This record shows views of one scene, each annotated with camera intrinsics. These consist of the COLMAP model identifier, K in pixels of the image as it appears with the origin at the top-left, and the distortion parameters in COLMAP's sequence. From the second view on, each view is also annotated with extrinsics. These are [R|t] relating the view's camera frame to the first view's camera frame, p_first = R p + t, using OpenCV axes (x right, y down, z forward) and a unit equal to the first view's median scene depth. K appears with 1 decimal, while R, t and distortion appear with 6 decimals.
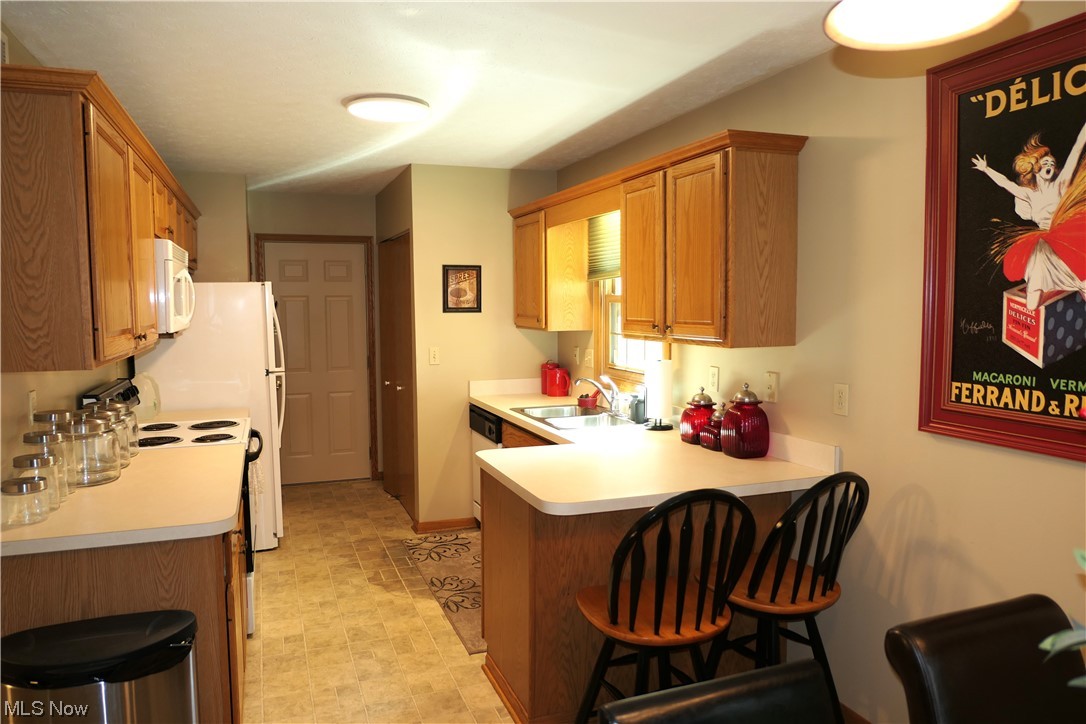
lens RADIAL K [[750.9, 0, 543.0], [0, 750.9, 362.0], [0, 0, 1]] dist [-0.025314, 0.007032]
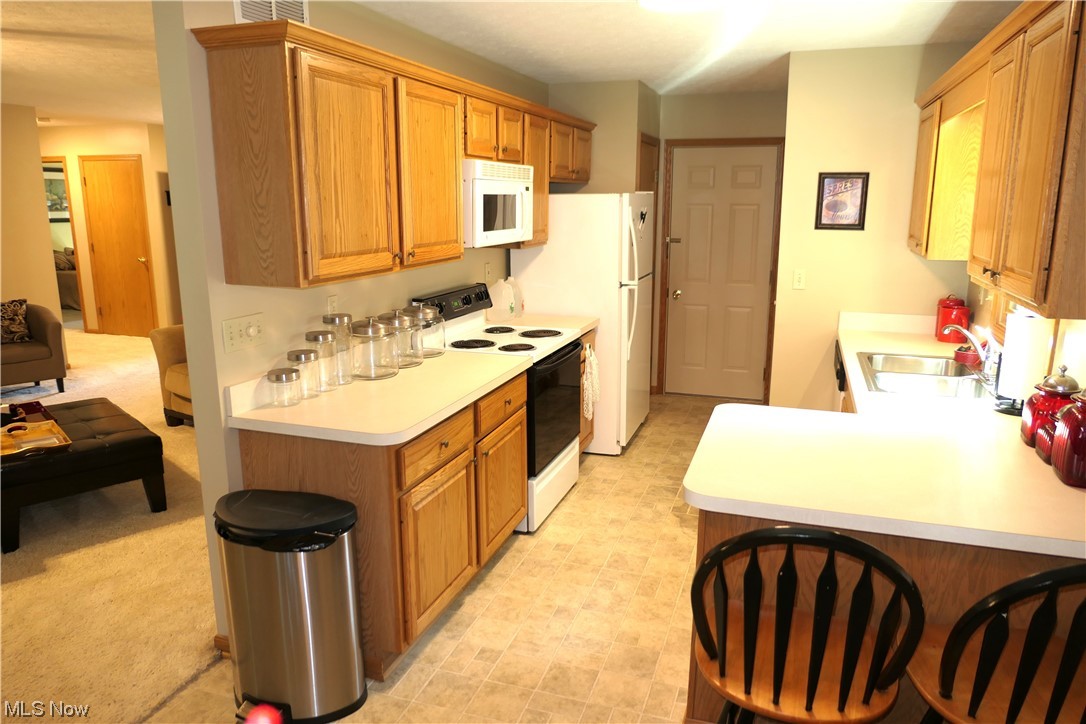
lens RADIAL K [[750.9, 0, 543.0], [0, 750.9, 362.0], [0, 0, 1]] dist [-0.025314, 0.007032]
pose [[0.772226, 0.139856, -0.619764, 0.236569], [-0.054808, 0.986499, 0.154324, -0.041781], [0.632980, -0.085205, 0.769465, 0.179982]]
